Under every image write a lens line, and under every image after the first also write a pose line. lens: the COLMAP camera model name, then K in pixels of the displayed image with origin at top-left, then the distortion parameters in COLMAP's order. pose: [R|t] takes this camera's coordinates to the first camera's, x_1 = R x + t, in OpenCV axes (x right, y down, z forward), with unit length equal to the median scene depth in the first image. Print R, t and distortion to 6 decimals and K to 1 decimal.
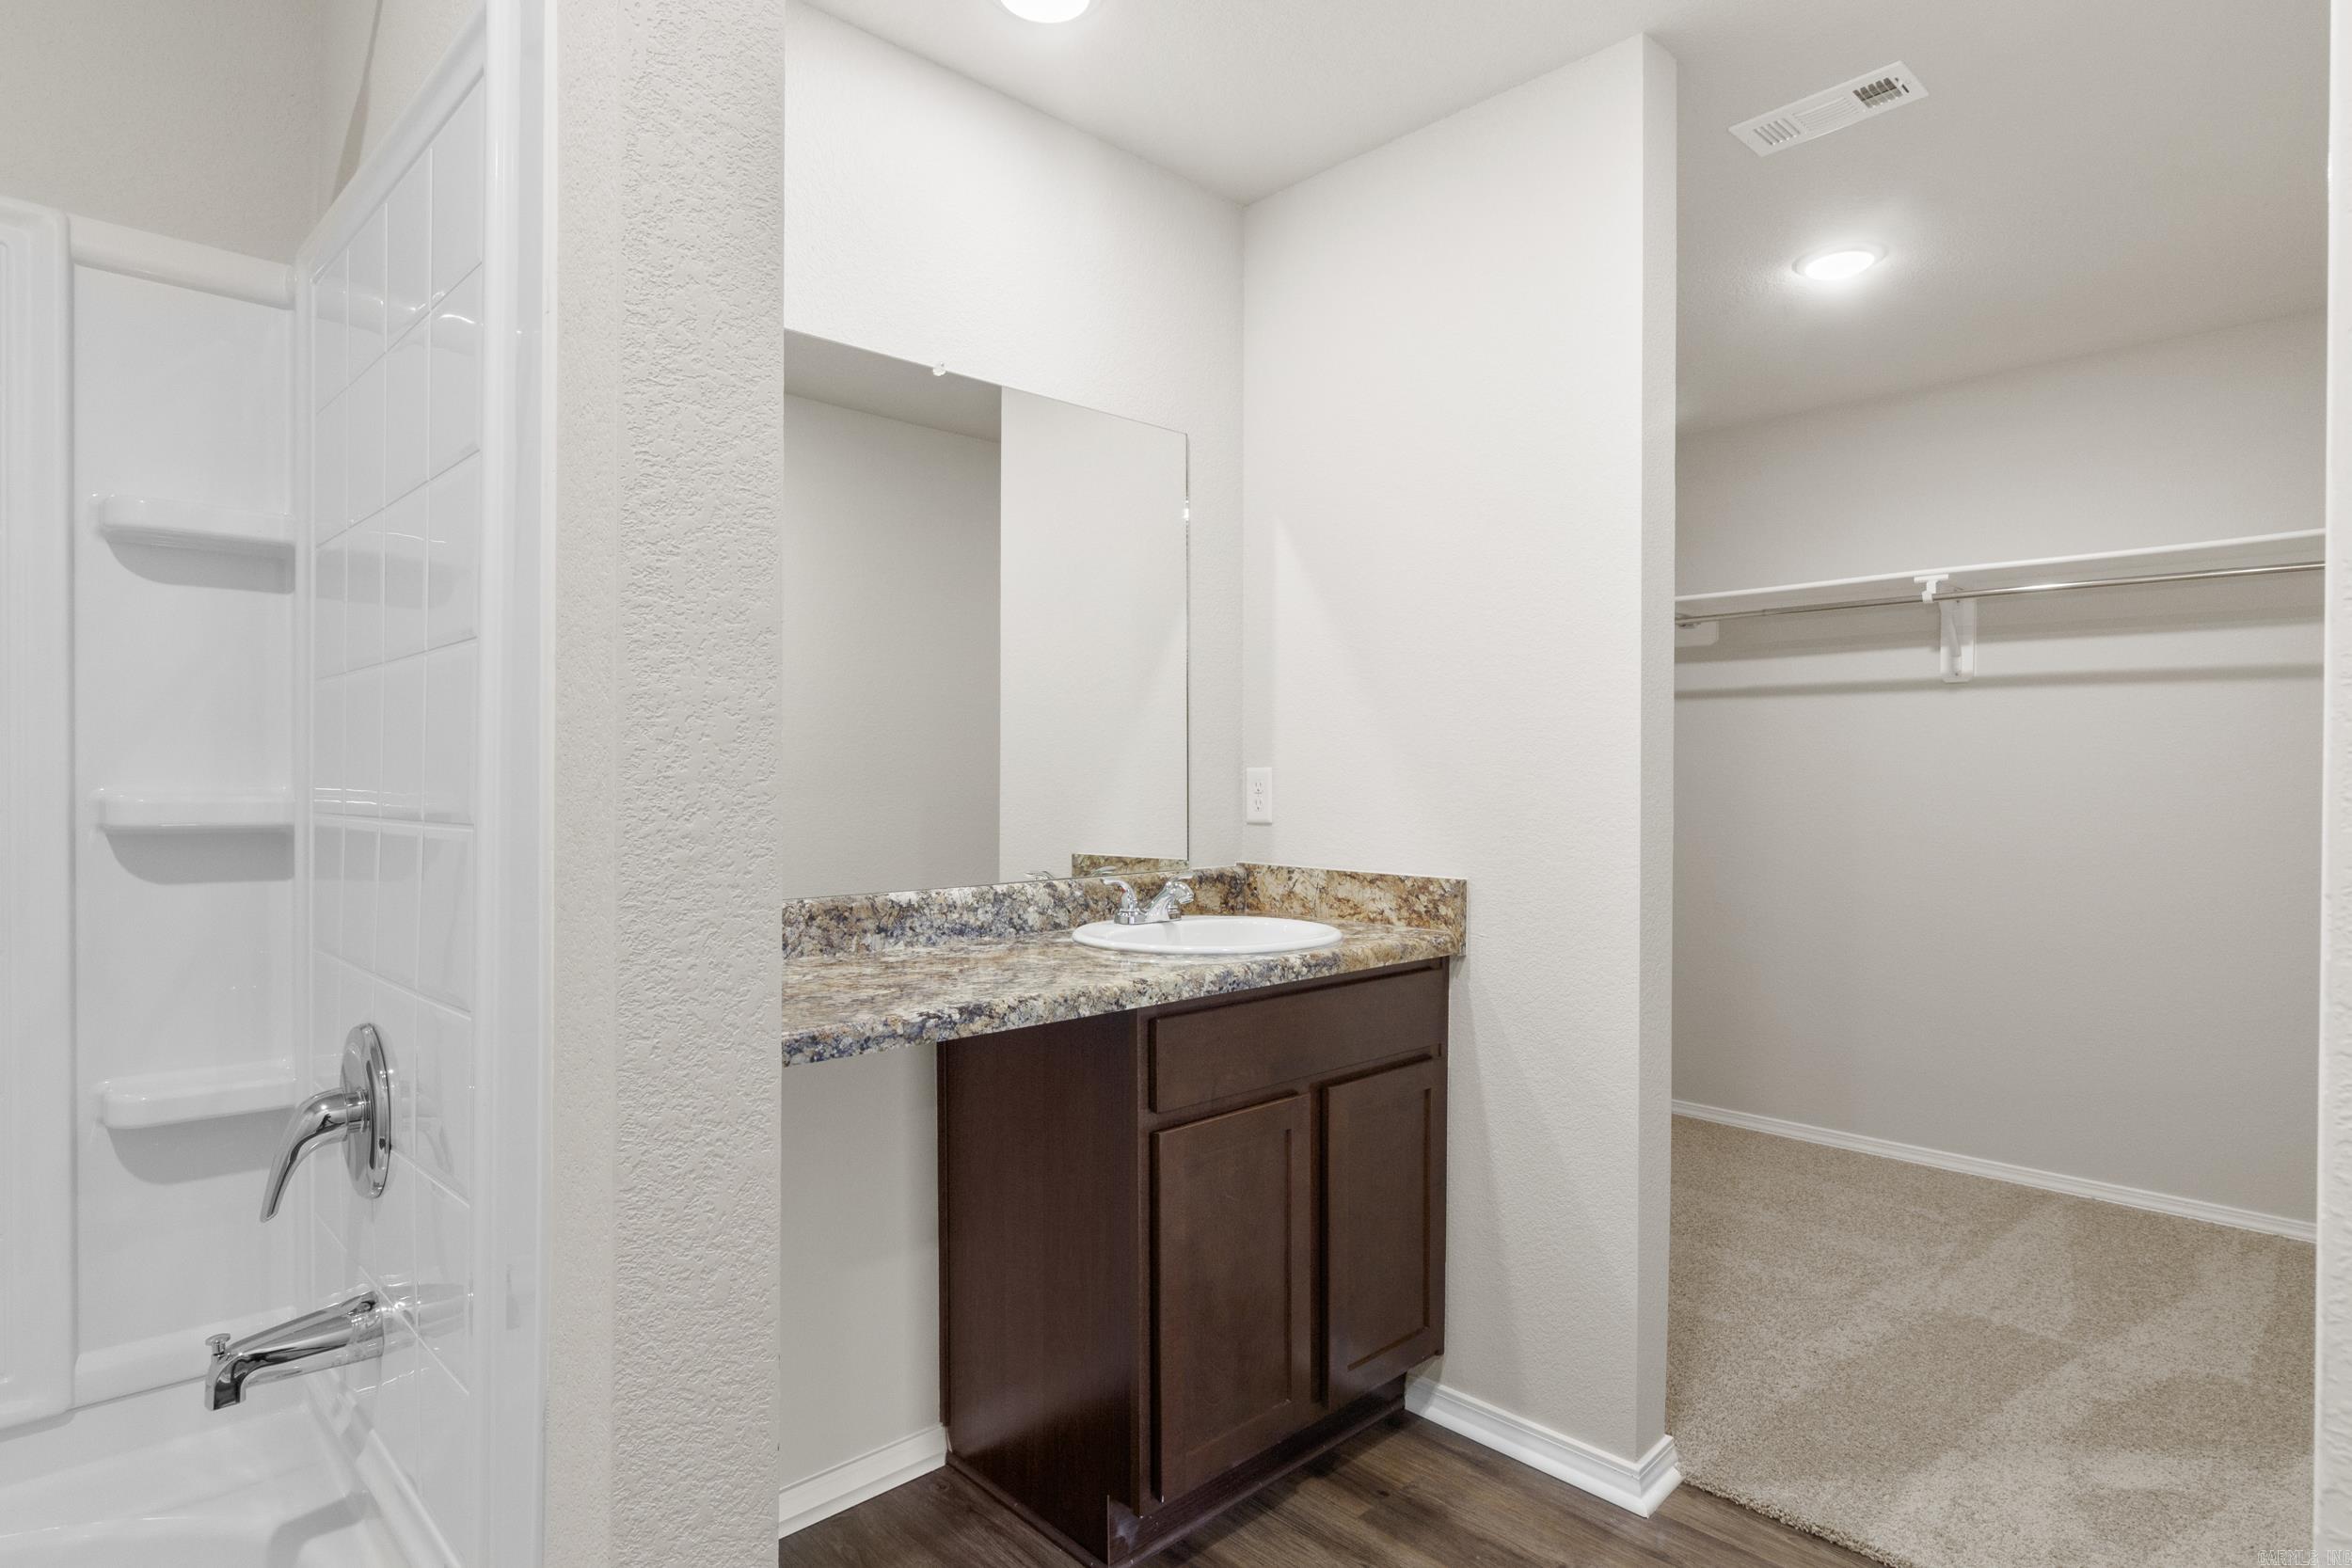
lens RADIAL K [[1256.0, 0, 1175.8], [0, 1256.0, 804.0], [0, 0, 1]] dist [0.002300, 0.000744]
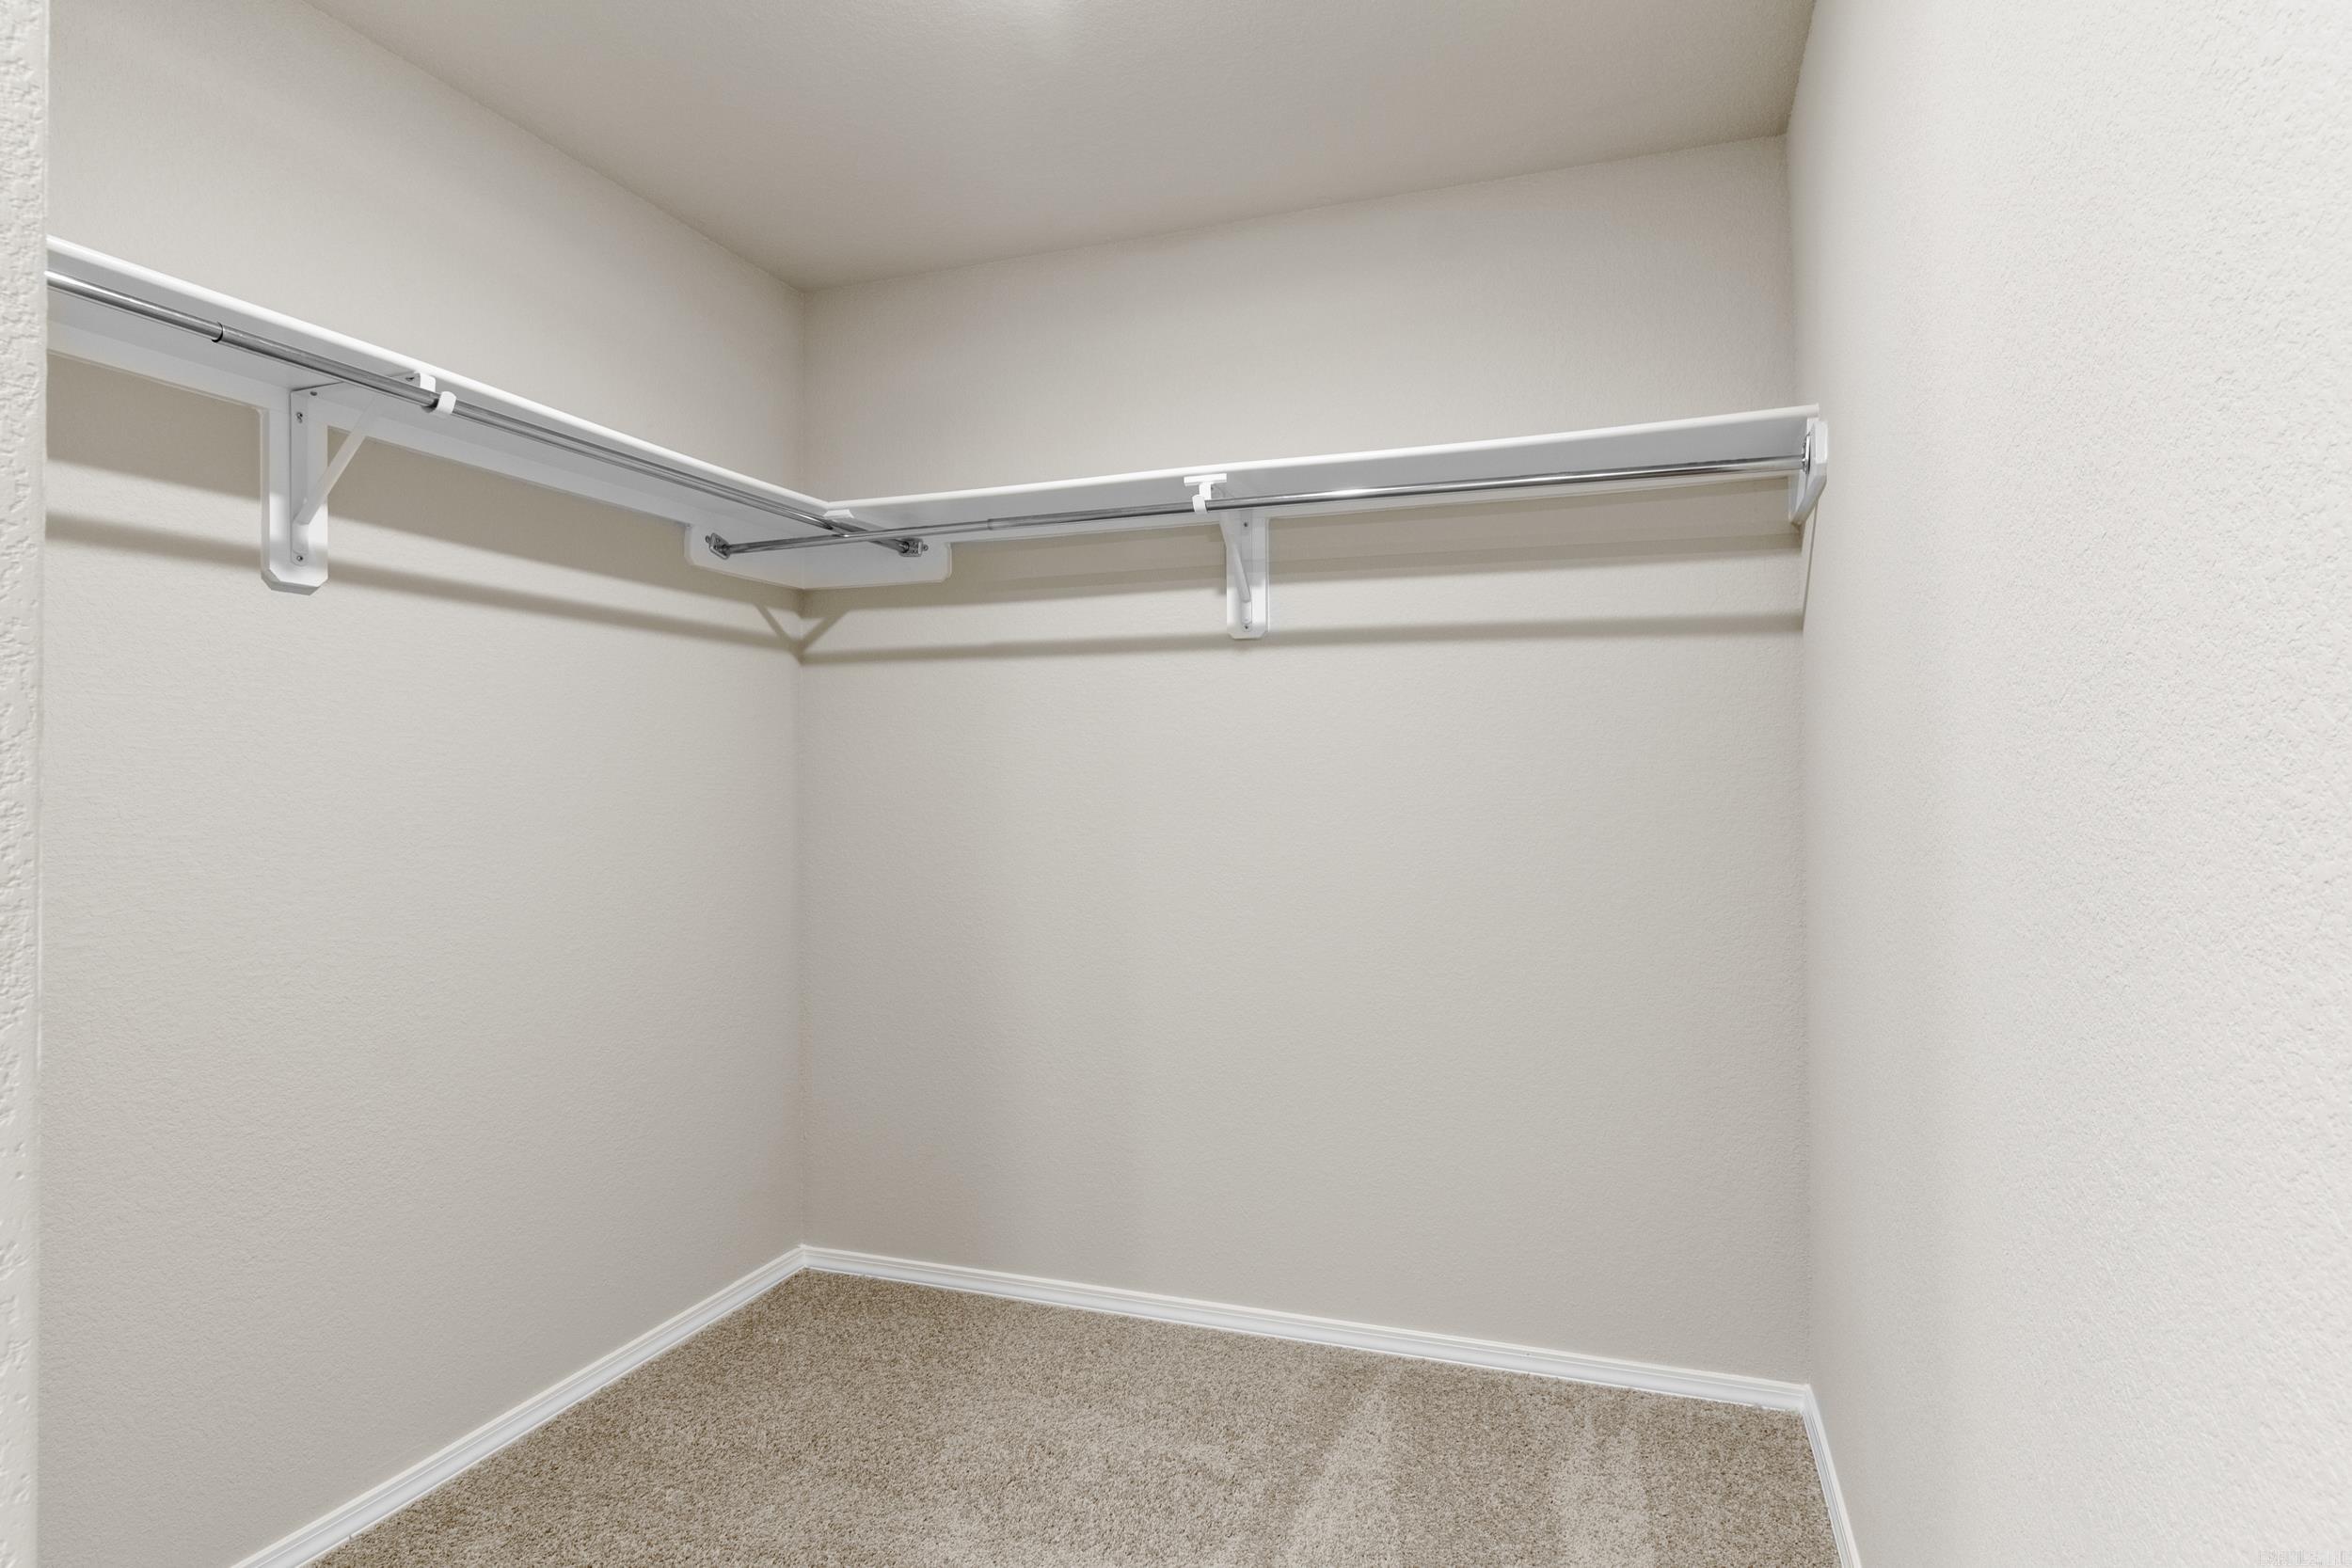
lens RADIAL K [[1270.8, 0, 1145.8], [0, 1270.8, 783.2], [0, 0, 1]] dist [-0.001337, -0.000899]
pose [[0.909616, -0.011928, 0.415279, 0.283350], [0.020685, 0.999648, -0.016596, -0.004829], [-0.414935, 0.023686, 0.909543, 0.391482]]
